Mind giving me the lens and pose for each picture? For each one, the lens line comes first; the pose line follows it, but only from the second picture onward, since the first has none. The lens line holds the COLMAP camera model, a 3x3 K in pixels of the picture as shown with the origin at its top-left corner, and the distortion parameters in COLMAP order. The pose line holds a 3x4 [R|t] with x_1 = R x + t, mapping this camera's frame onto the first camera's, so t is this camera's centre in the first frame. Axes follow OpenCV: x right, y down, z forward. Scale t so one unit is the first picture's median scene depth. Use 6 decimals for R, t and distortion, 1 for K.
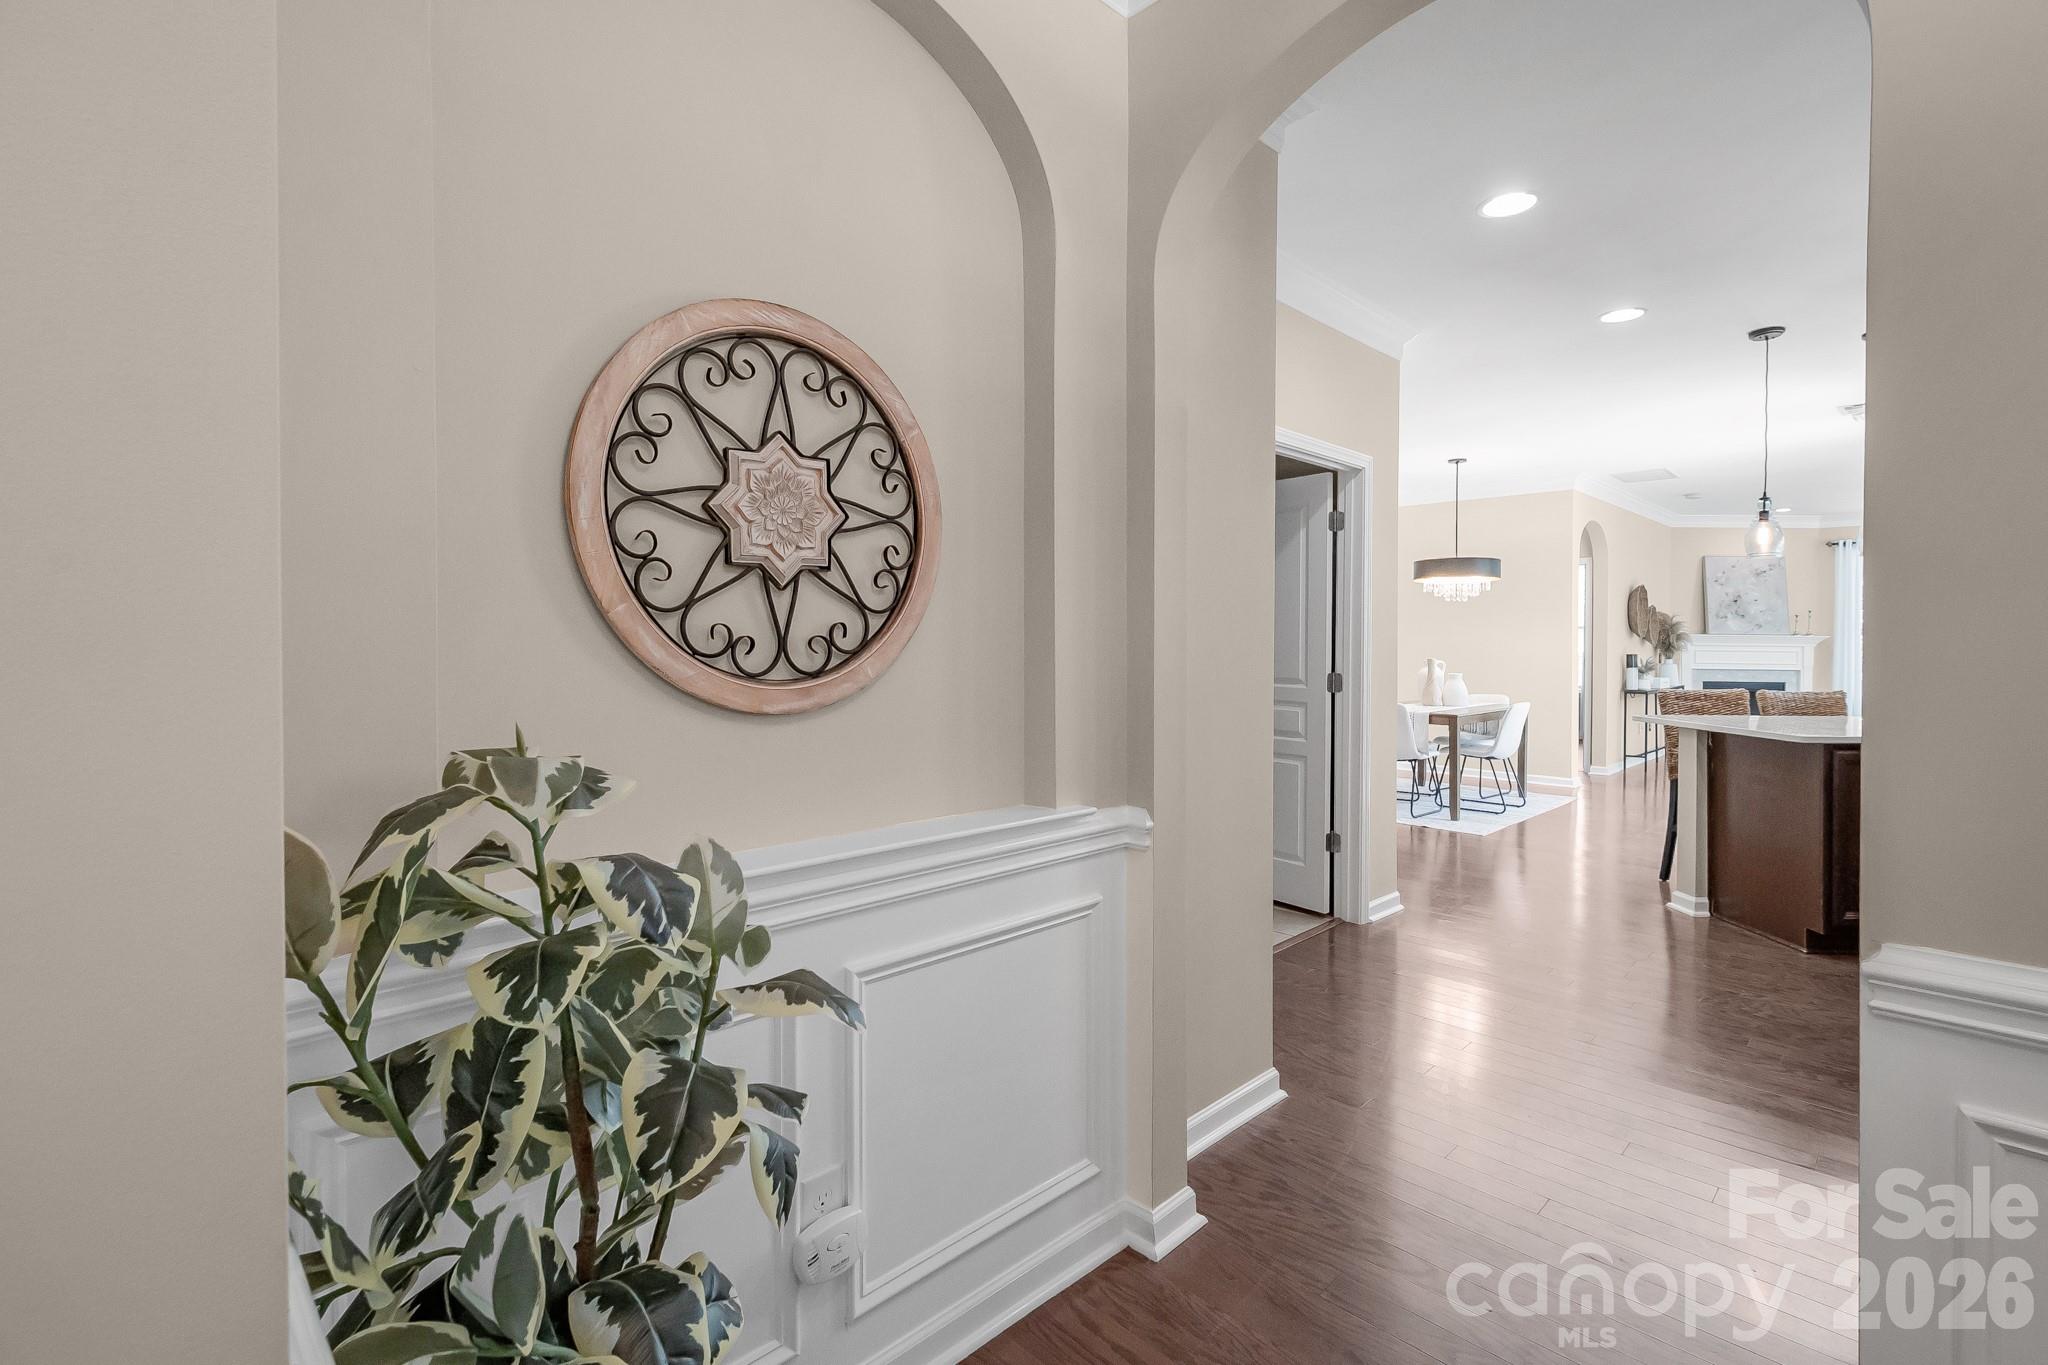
lens RADIAL K [[929.2, 0, 1033.8], [0, 929.2, 649.4], [0, 0, 1]] dist [0.001756, 0.000492]
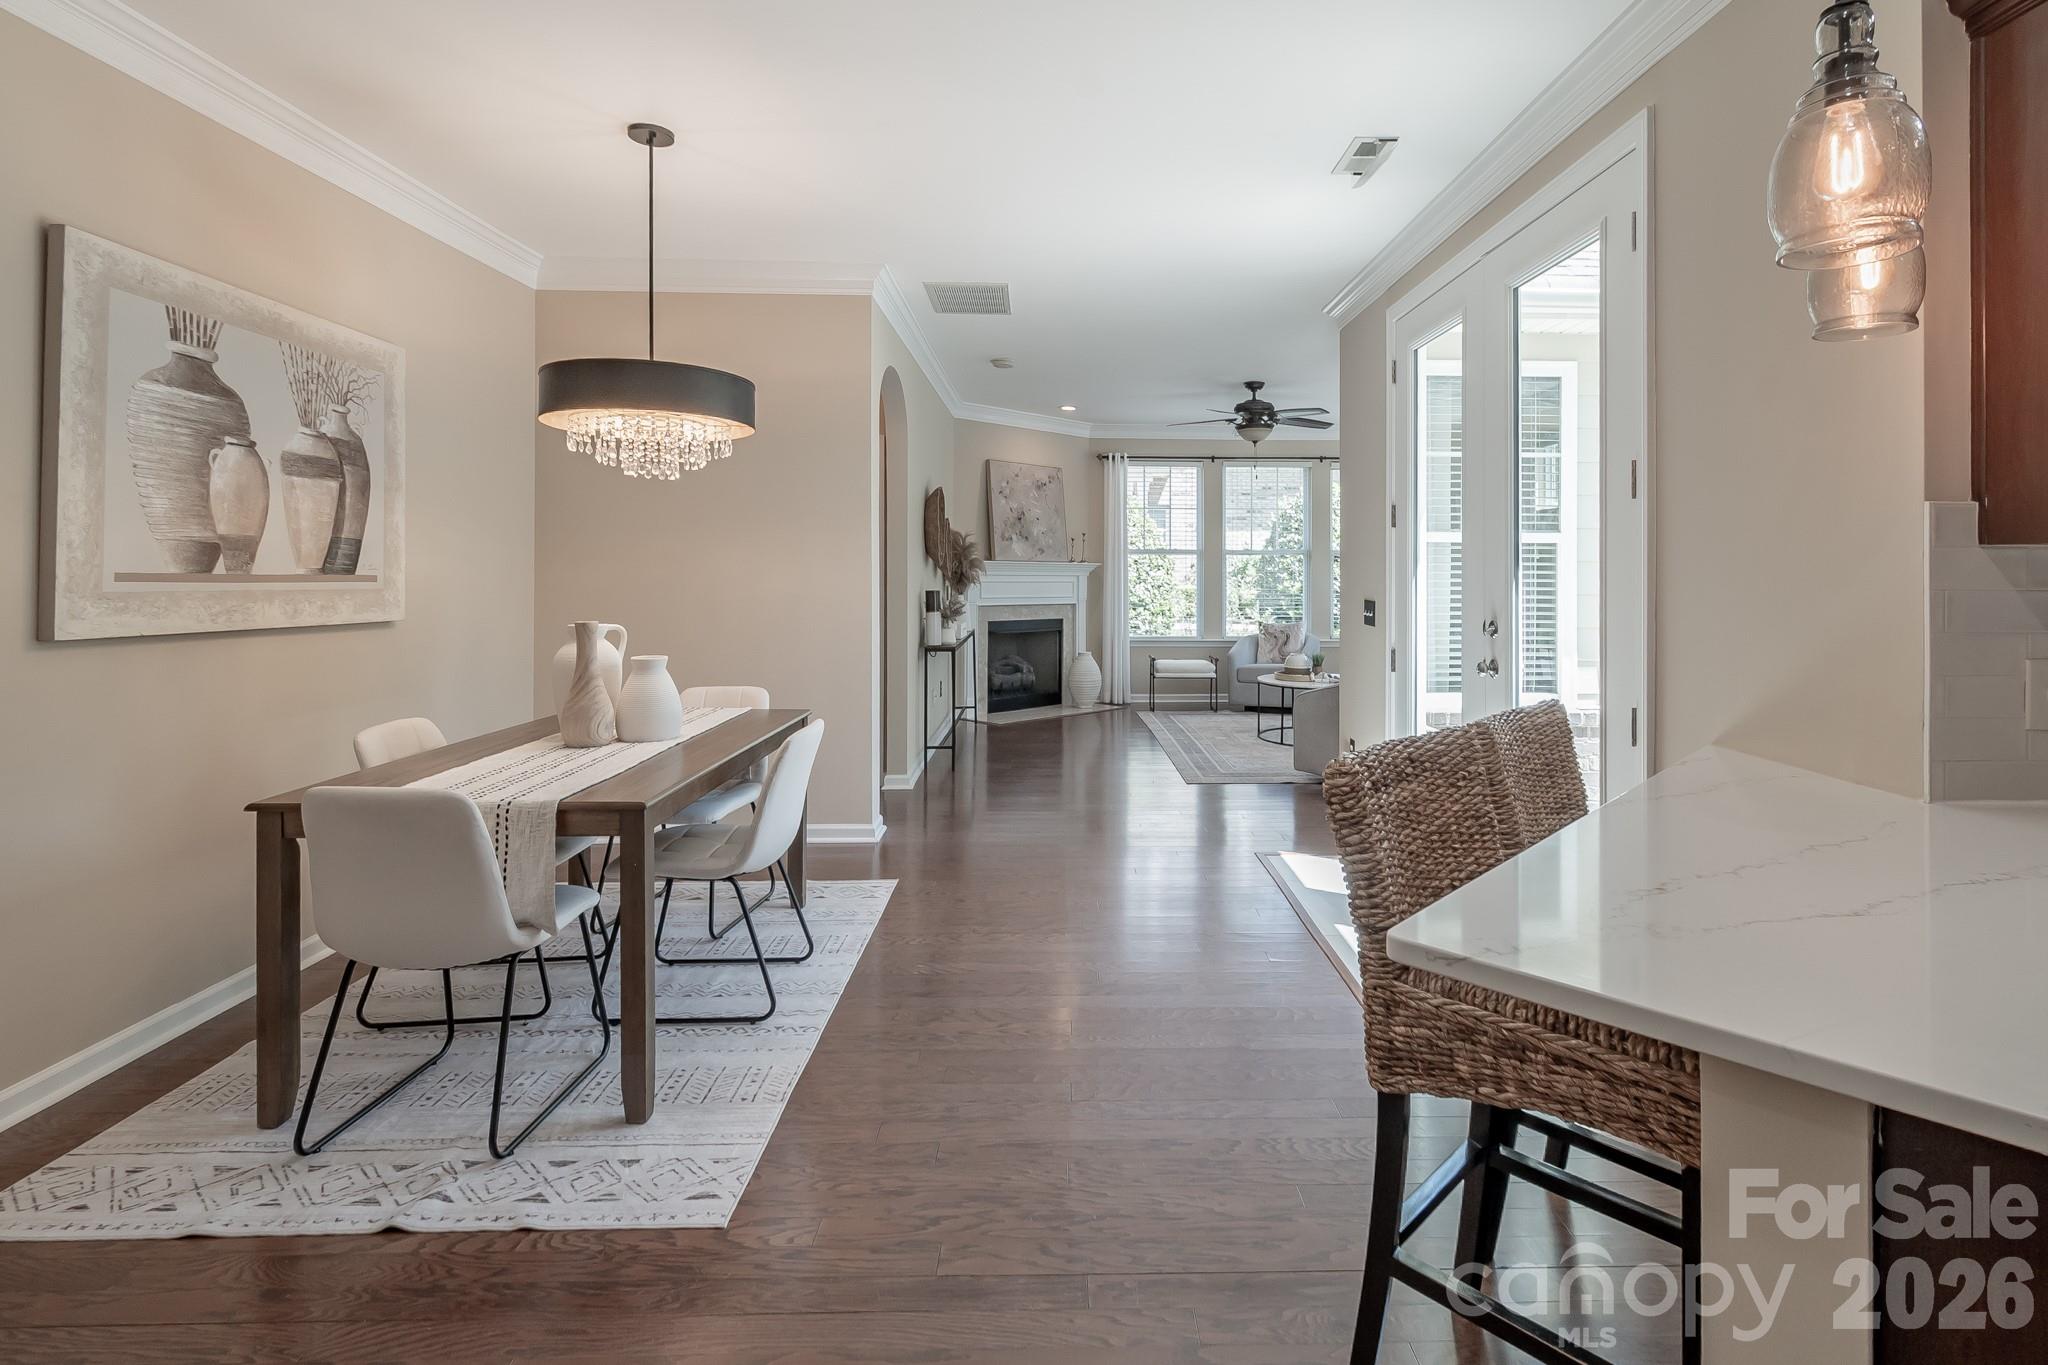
lens RADIAL K [[973.9, 0, 1093.8], [0, 973.9, 572.2], [0, 0, 1]] dist [0.002620, -0.000179]
pose [[0.678331, -0.003521, 0.734748, 0.244148], [0.004788, 0.999988, 0.000371, -0.008594], [-0.734740, 0.003266, 0.678340, 0.510318]]
